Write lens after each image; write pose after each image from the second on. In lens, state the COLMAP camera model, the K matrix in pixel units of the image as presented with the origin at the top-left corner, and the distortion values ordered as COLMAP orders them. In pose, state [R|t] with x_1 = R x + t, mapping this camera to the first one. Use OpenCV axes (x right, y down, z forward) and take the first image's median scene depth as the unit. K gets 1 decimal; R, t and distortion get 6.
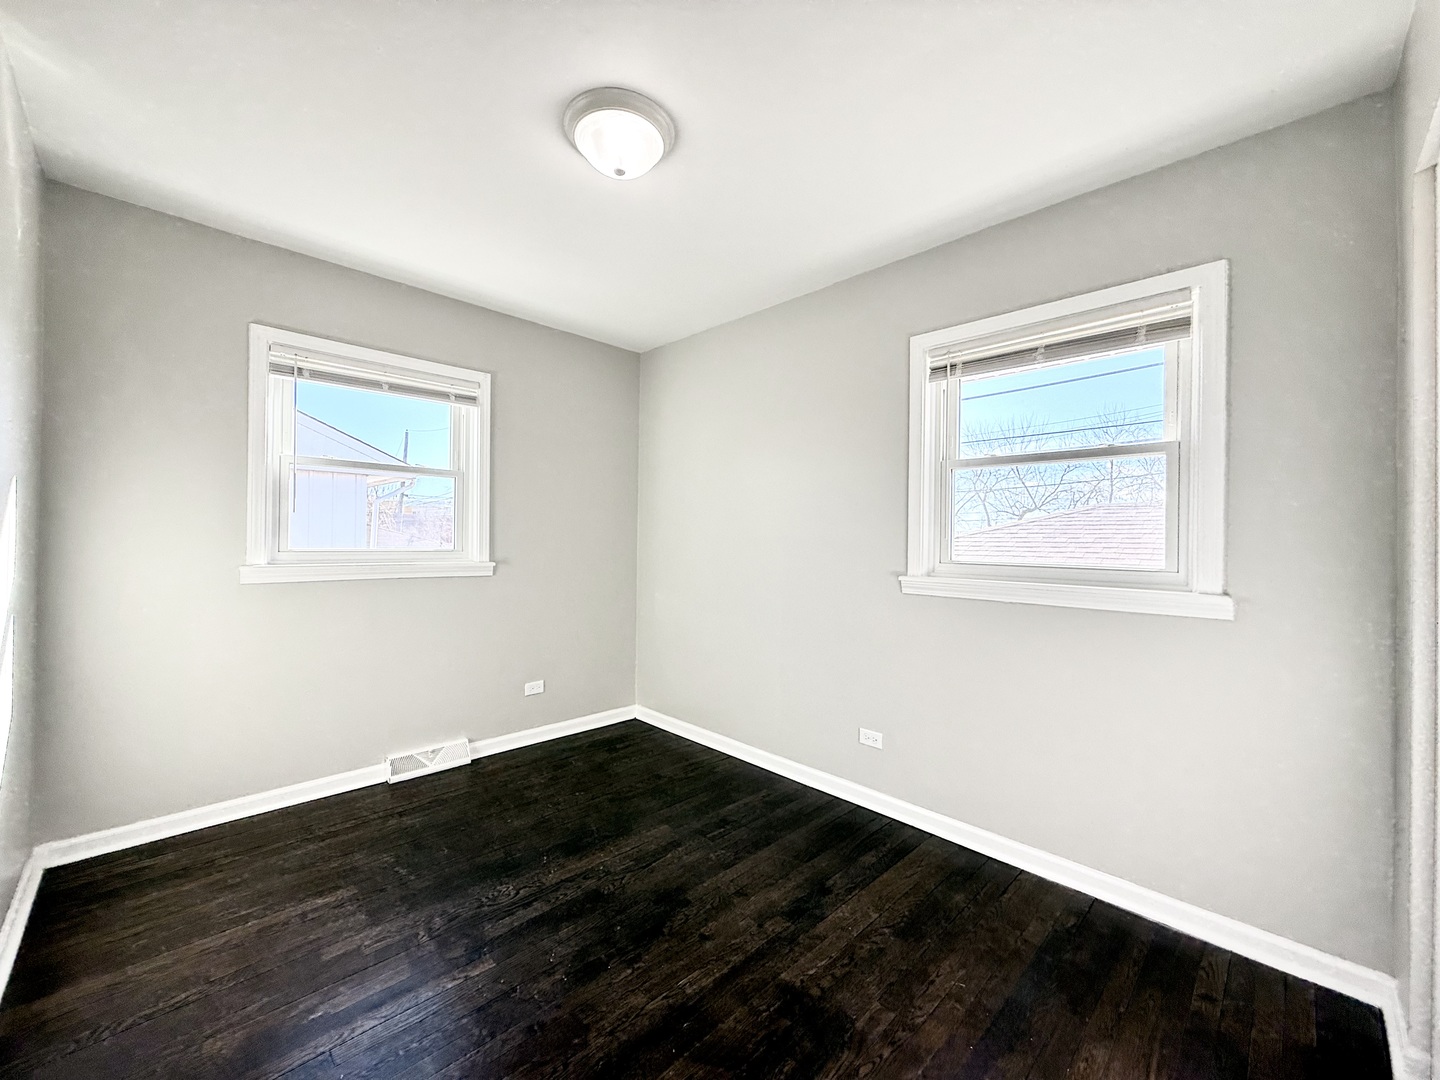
lens RADIAL K [[574.7, 0, 717.9], [0, 574.7, 539.6], [0, 0, 1]] dist [-0.001467, -0.000008]
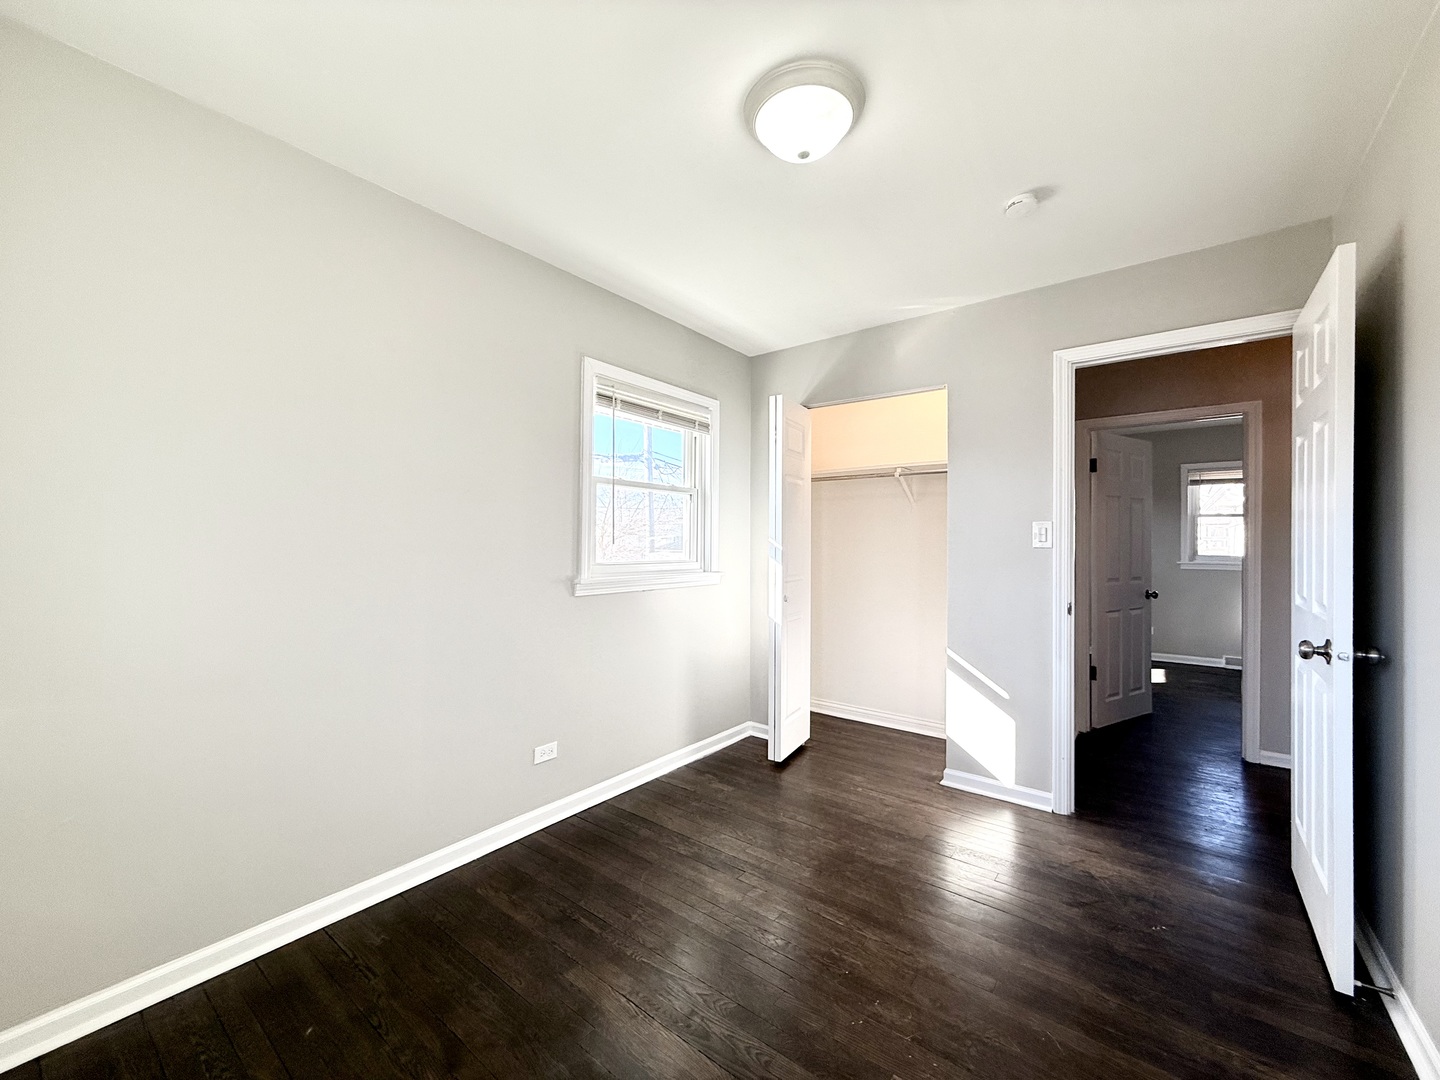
lens RADIAL K [[574.7, 0, 719.2], [0, 574.7, 536.6], [0, 0, 1]] dist [-0.001467, -0.000008]
pose [[-0.117575, -0.005318, 0.993050, -0.796531], [-0.002714, 0.999984, 0.005033, -0.022305], [-0.993060, -0.002103, -0.117588, 0.915486]]
